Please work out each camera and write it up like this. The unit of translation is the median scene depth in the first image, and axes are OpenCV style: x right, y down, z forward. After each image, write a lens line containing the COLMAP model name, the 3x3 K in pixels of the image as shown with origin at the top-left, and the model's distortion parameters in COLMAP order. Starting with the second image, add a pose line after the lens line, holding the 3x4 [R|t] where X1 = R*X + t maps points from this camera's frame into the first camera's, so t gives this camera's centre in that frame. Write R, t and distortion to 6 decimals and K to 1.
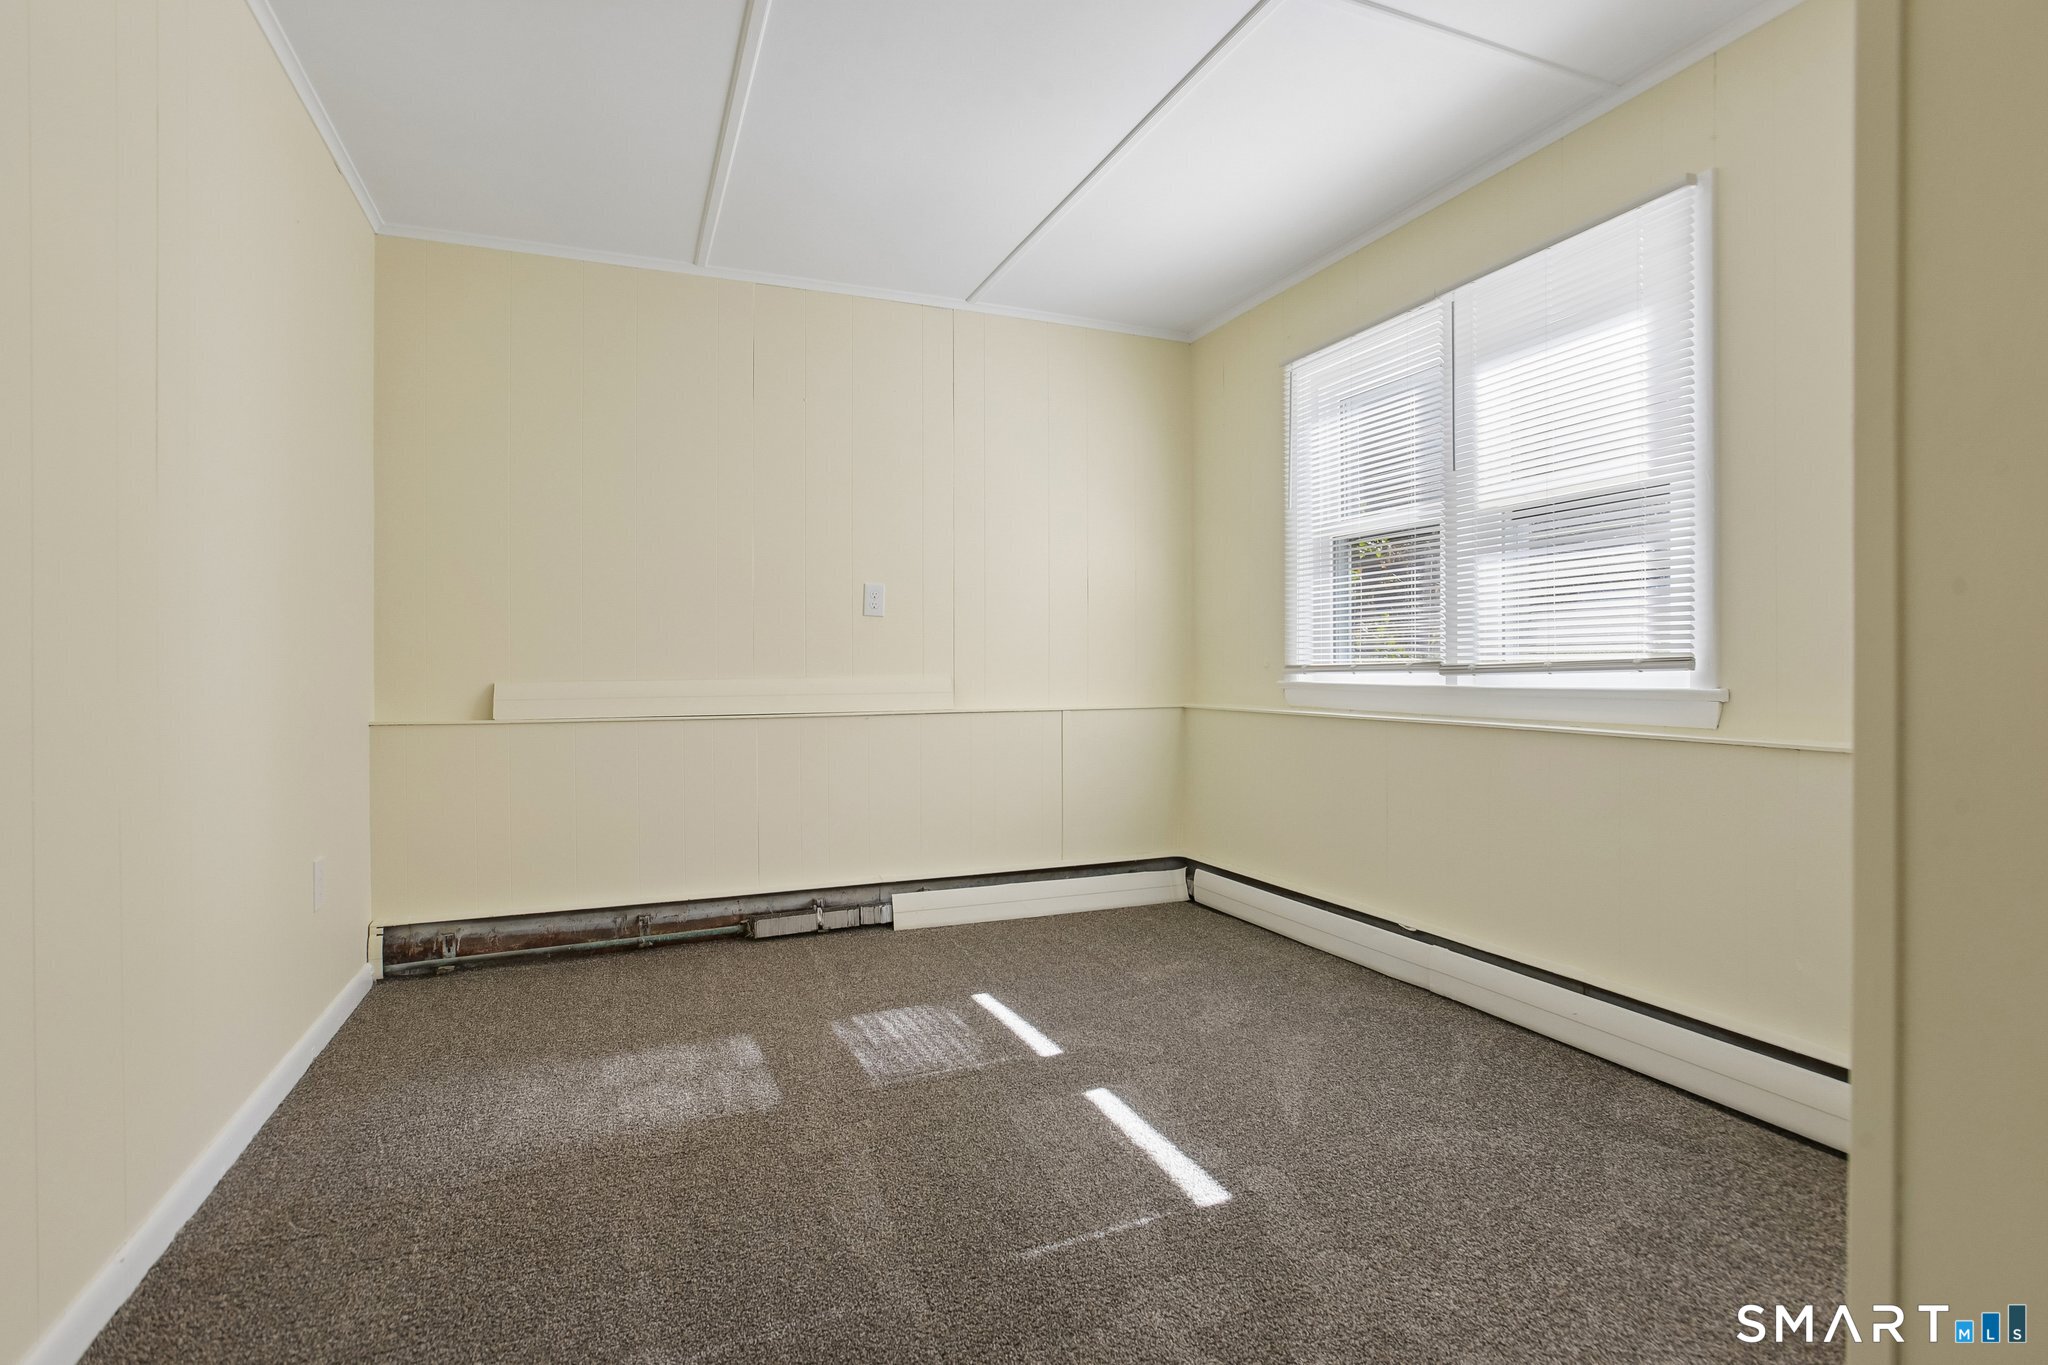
lens RADIAL K [[1001.0, 0, 1034.5], [0, 1001.0, 683.0], [0, 0, 1]] dist [-0.047002, 0.026274]
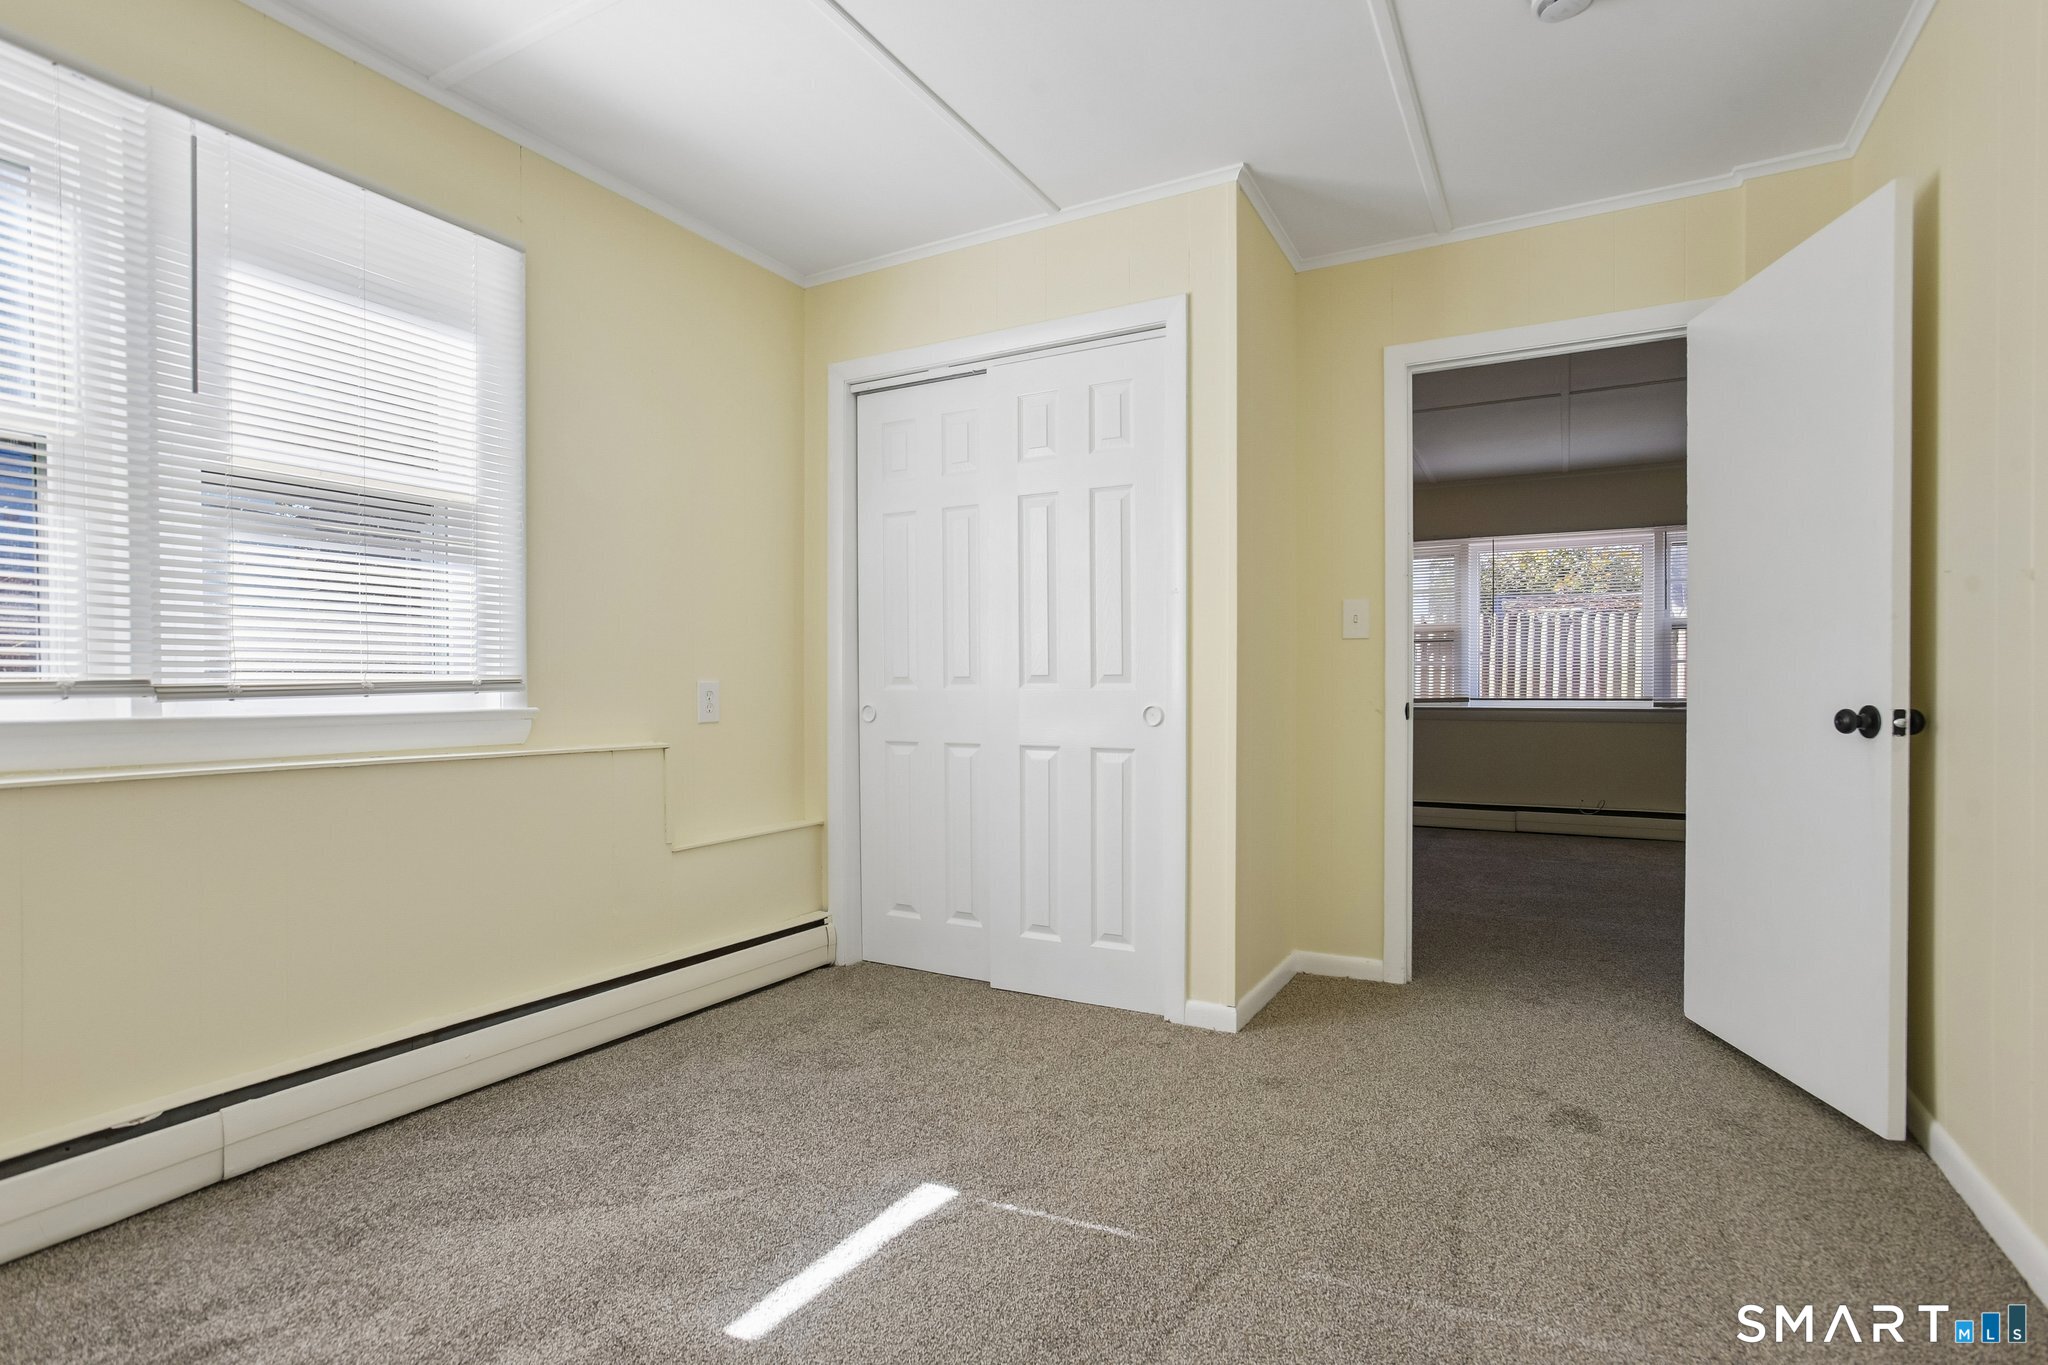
lens RADIAL K [[1034.8, 0, 983.4], [0, 1034.8, 722.4], [0, 0, 1]] dist [-0.001019, 0.000038]
pose [[-0.591355, -0.014645, 0.806278, -0.499432], [0.022468, 0.999148, 0.034627, -0.006223], [-0.806098, 0.038592, -0.590522, 1.098783]]
